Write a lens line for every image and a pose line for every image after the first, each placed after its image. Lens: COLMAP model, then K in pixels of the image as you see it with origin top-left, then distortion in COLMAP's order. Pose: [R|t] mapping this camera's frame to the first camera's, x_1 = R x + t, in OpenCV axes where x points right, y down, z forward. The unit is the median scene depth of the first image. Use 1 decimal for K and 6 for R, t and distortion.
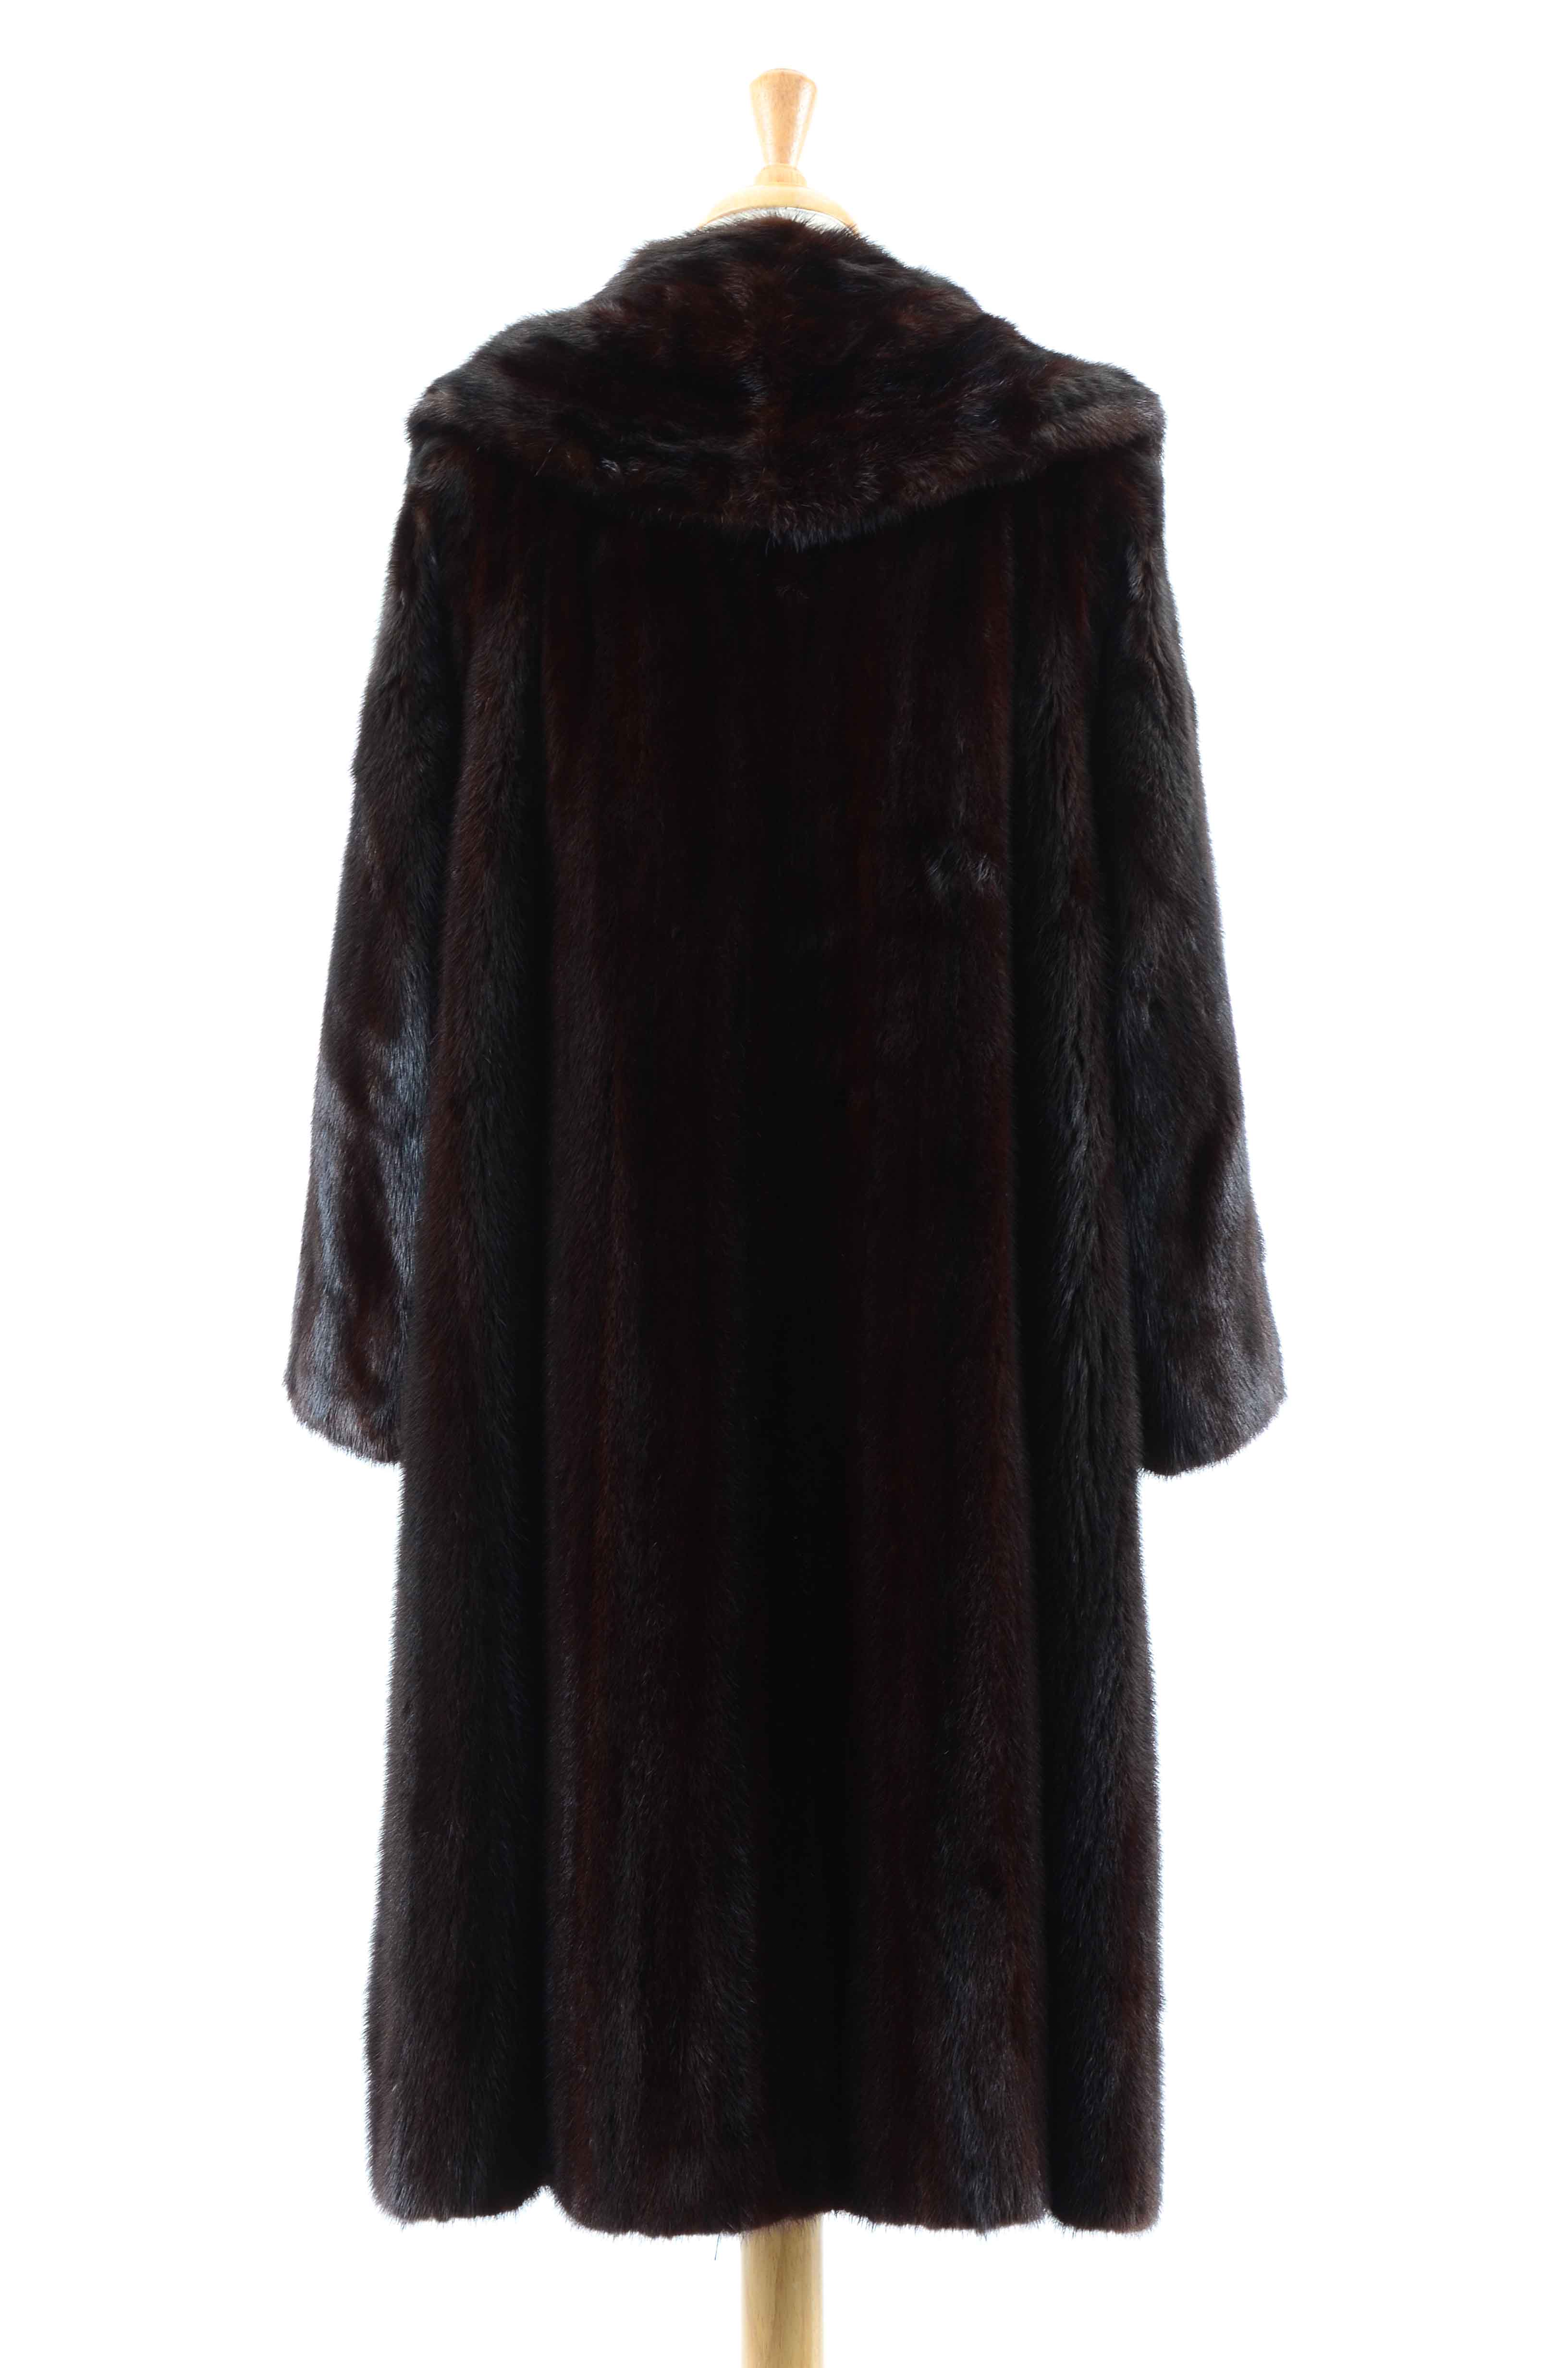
lens RADIAL K [[5165.2, 0, 807.2], [0, 5165.2, 1189.3], [0, 0, 1]] dist [0.395988, 0.000000]
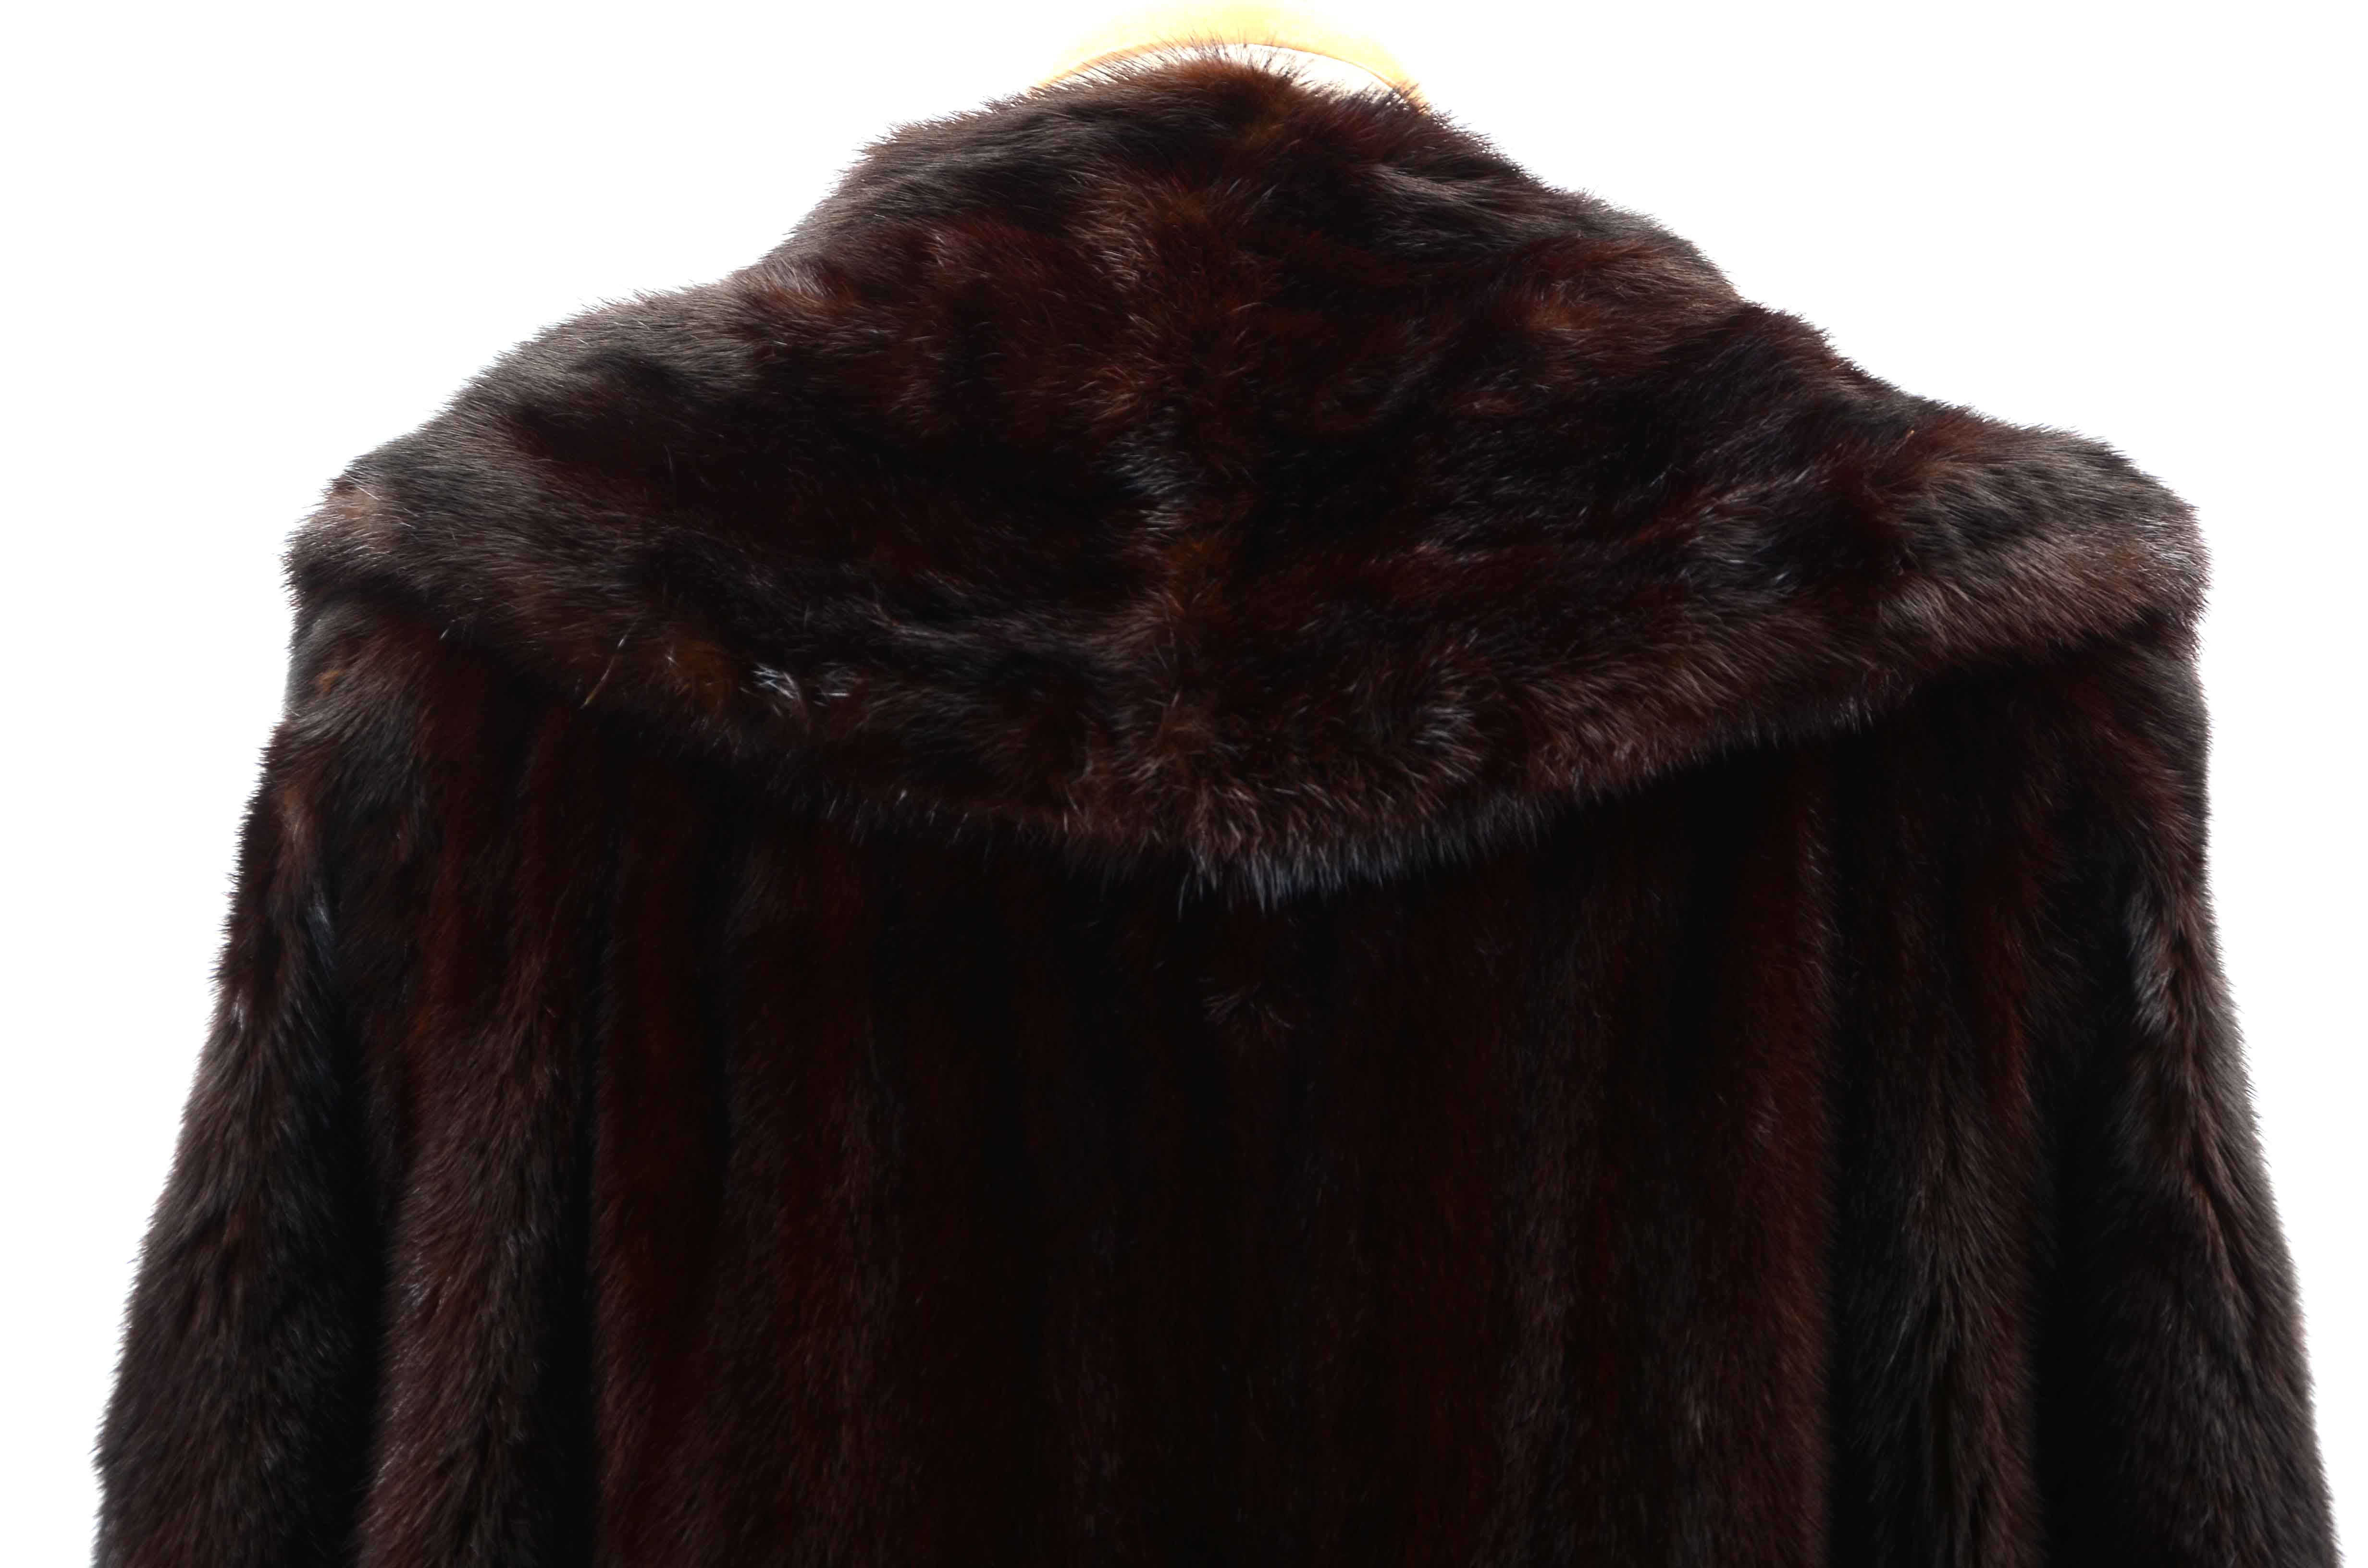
lens RADIAL K [[7085.1, 0, 1184.7], [0, 7085.1, 790.3], [0, 0, 1]] dist [0.749424, 0.000000]
pose [[0.999756, 0.006960, -0.020956, 0.003218], [-0.009078, 0.994668, -0.102731, -0.076739], [0.020129, 0.102896, 0.994488, 0.475766]]
